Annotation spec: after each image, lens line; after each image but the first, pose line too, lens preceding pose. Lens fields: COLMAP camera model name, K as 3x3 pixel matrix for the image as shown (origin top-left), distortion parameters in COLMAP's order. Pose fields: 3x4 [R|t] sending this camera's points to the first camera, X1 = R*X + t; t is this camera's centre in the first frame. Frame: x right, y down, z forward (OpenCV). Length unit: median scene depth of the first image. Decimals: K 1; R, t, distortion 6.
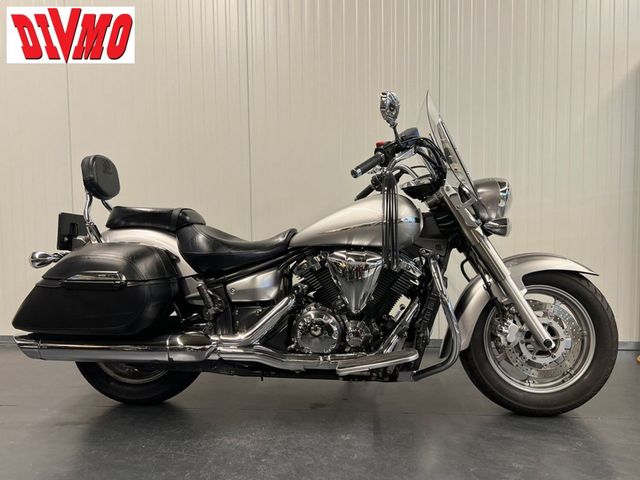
lens RADIAL K [[519.0, 0, 324.0], [0, 519.0, 236.5], [0, 0, 1]] dist [0.047828, -0.051546]
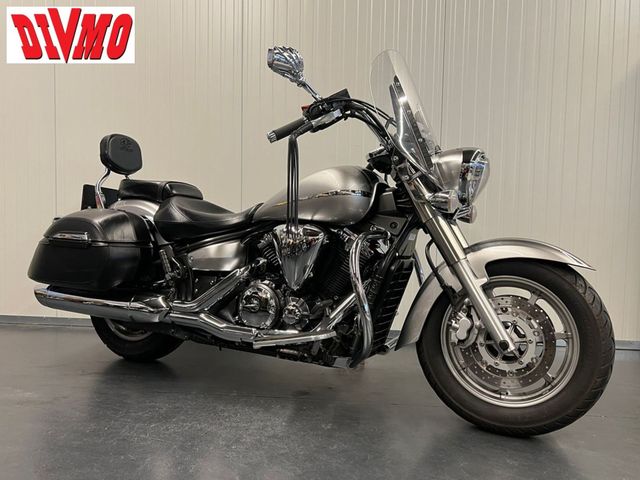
lens RADIAL K [[519.0, 0, 319.6], [0, 519.0, 240.4], [0, 0, 1]] dist [0.047828, -0.051546]
pose [[0.936426, 0.050198, -0.347256, 0.413459], [-0.049795, 0.998708, 0.010088, 0.044172], [0.347314, 0.007845, 0.937716, 0.118082]]
